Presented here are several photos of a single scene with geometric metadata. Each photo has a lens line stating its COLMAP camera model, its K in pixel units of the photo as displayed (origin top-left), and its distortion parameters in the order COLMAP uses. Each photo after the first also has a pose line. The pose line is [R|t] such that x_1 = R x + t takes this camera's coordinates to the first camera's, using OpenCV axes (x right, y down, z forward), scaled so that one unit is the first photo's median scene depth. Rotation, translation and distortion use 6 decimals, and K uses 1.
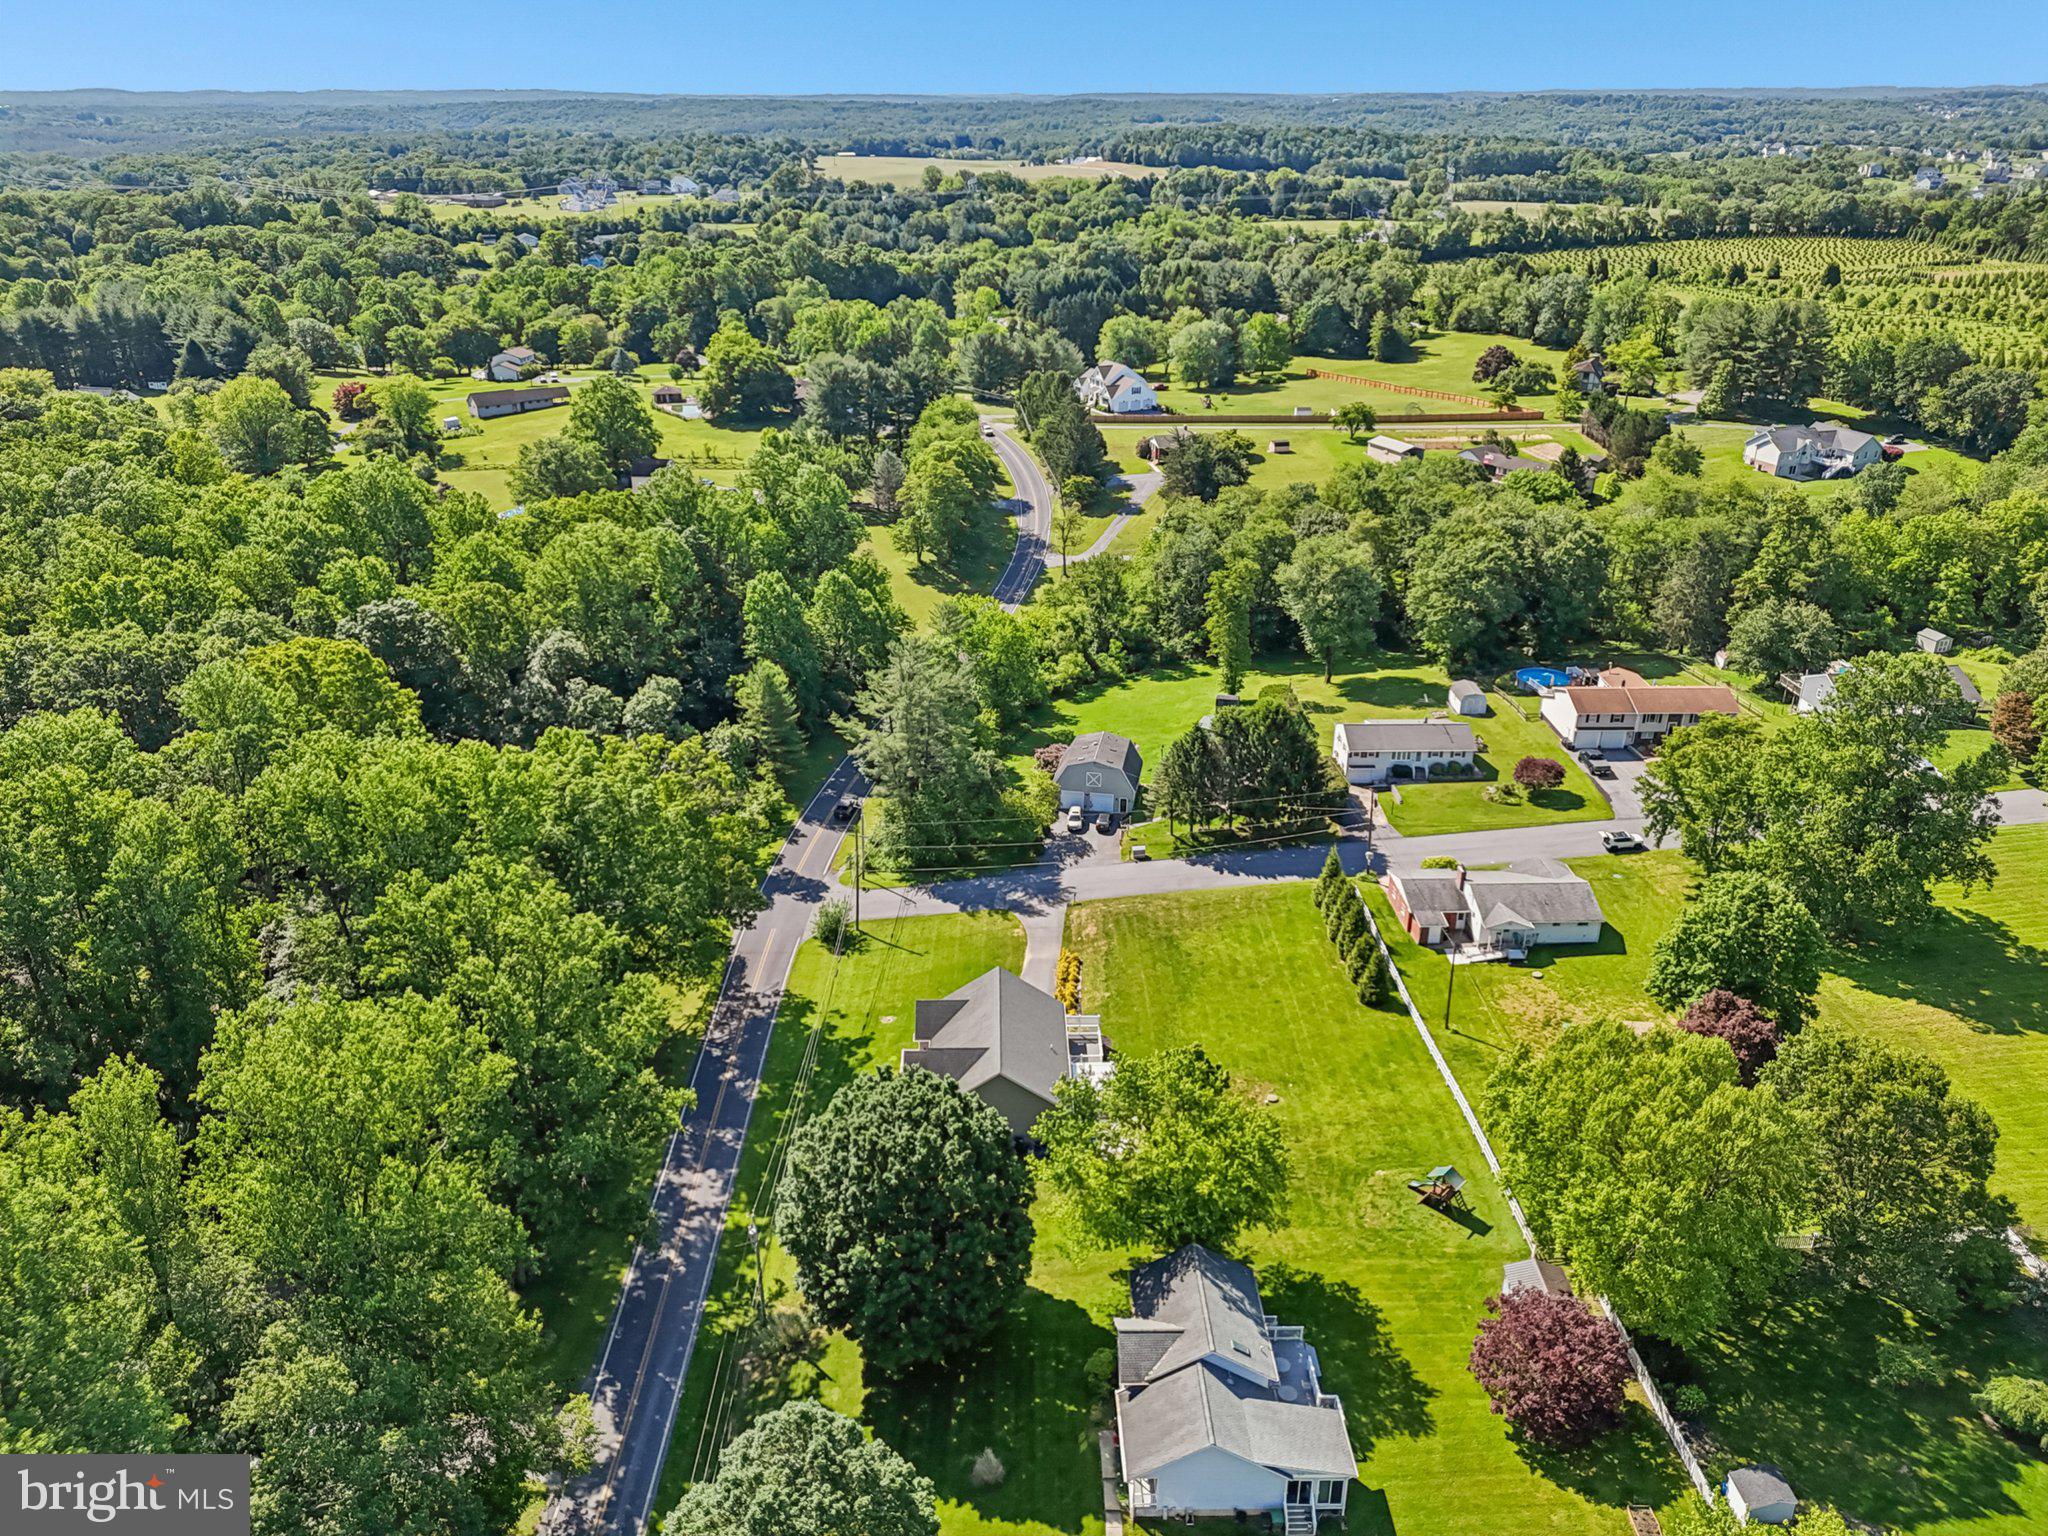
lens RADIAL K [[1510.1, 0, 1012.9], [0, 1510.1, 751.3], [0, 0, 1]] dist [0.084258, -0.089608]
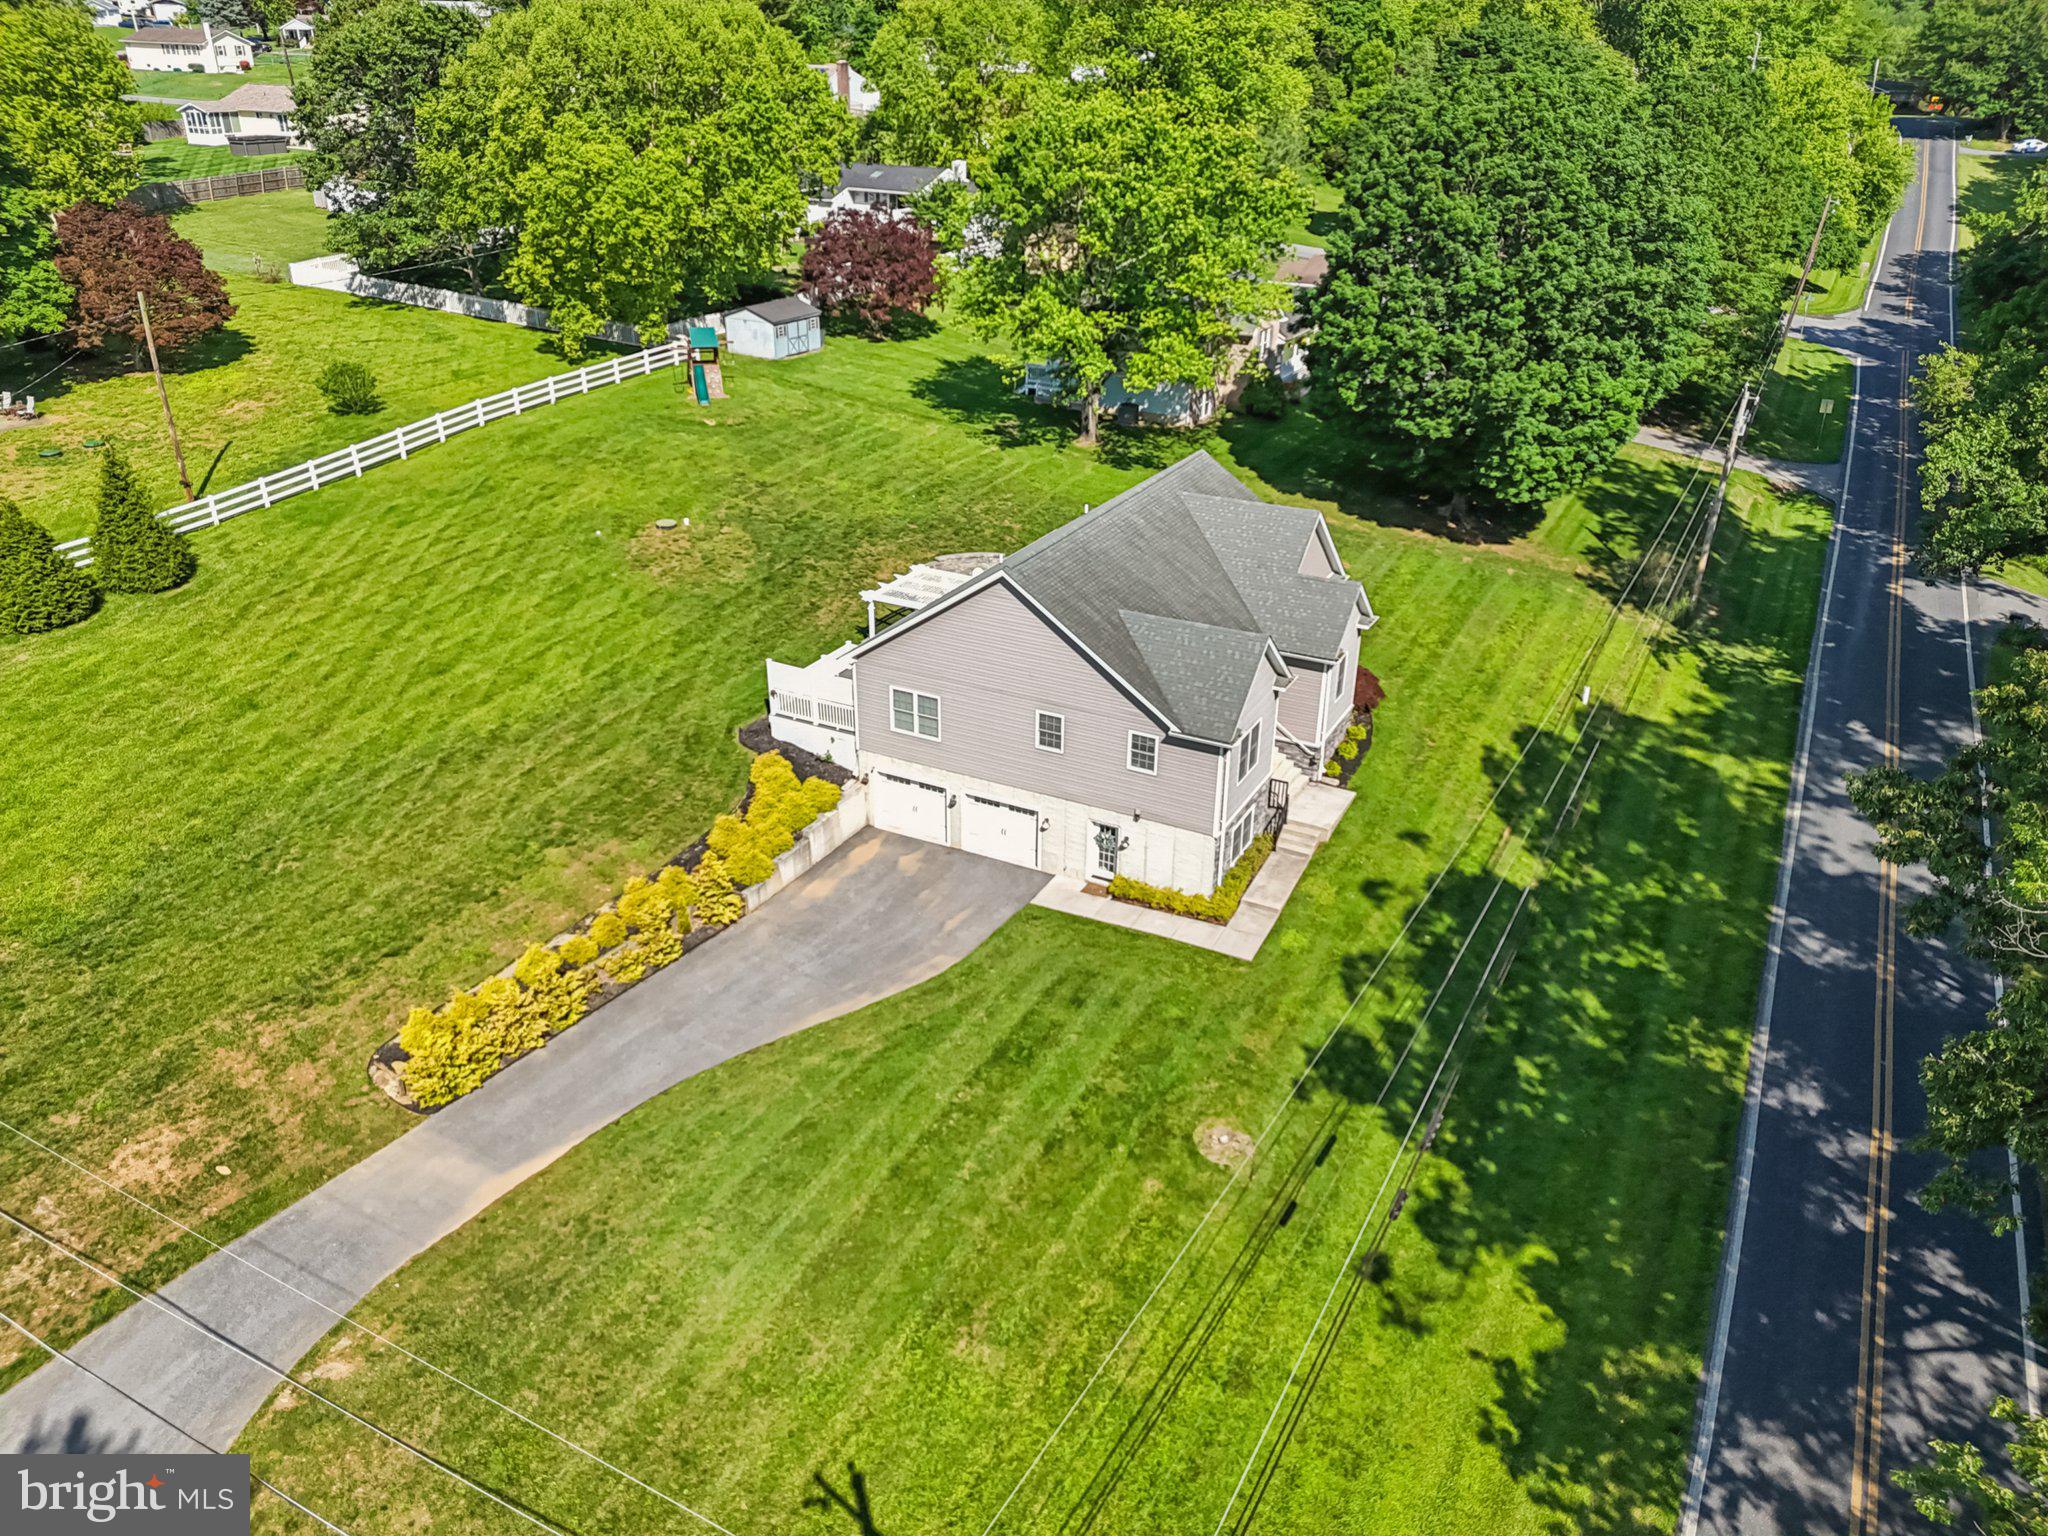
lens RADIAL K [[1510.1, 0, 1028.7], [0, 1510.1, 756.8], [0, 0, 1]] dist [0.084258, -0.089608]
pose [[-0.882360, -0.212138, 0.420046, -0.100158], [0.177093, 0.677306, 0.714069, -0.037513], [-0.435981, 0.704453, -0.560060, 0.750493]]
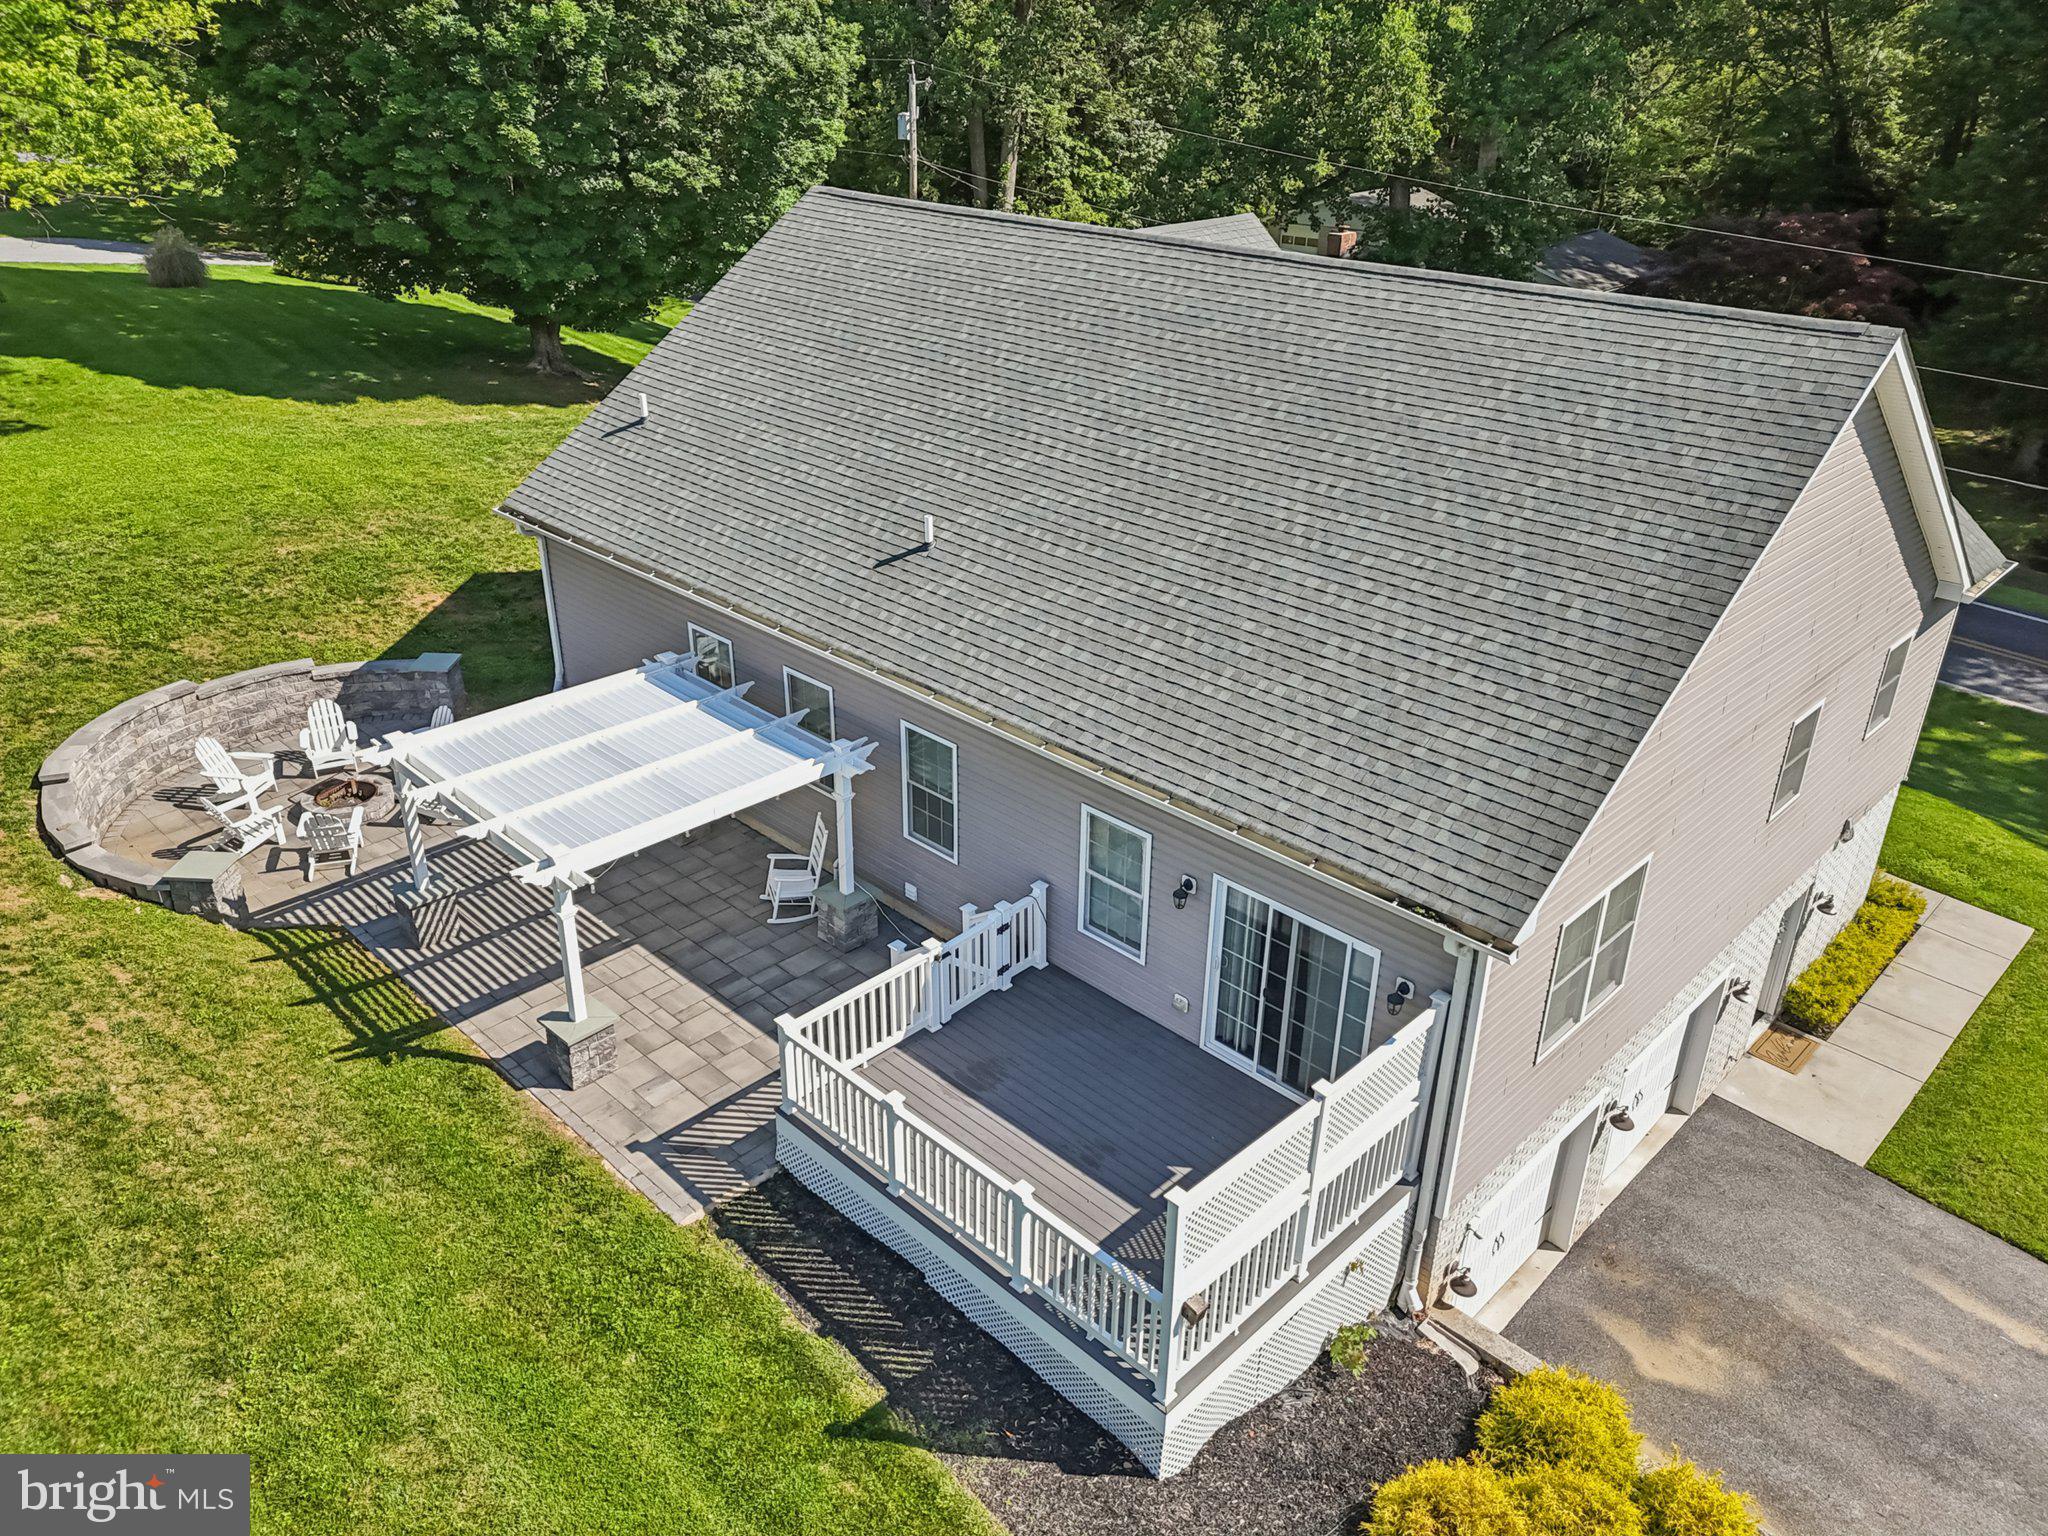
lens RADIAL K [[1510.1, 0, 1029.7], [0, 1510.1, 740.1], [0, 0, 1]] dist [0.084258, -0.089608]
pose [[-0.706929, 0.300545, -0.640254, 0.065075], [-0.291989, 0.700476, 0.651211, 0.069136], [0.644200, 0.647307, -0.407431, 0.635766]]
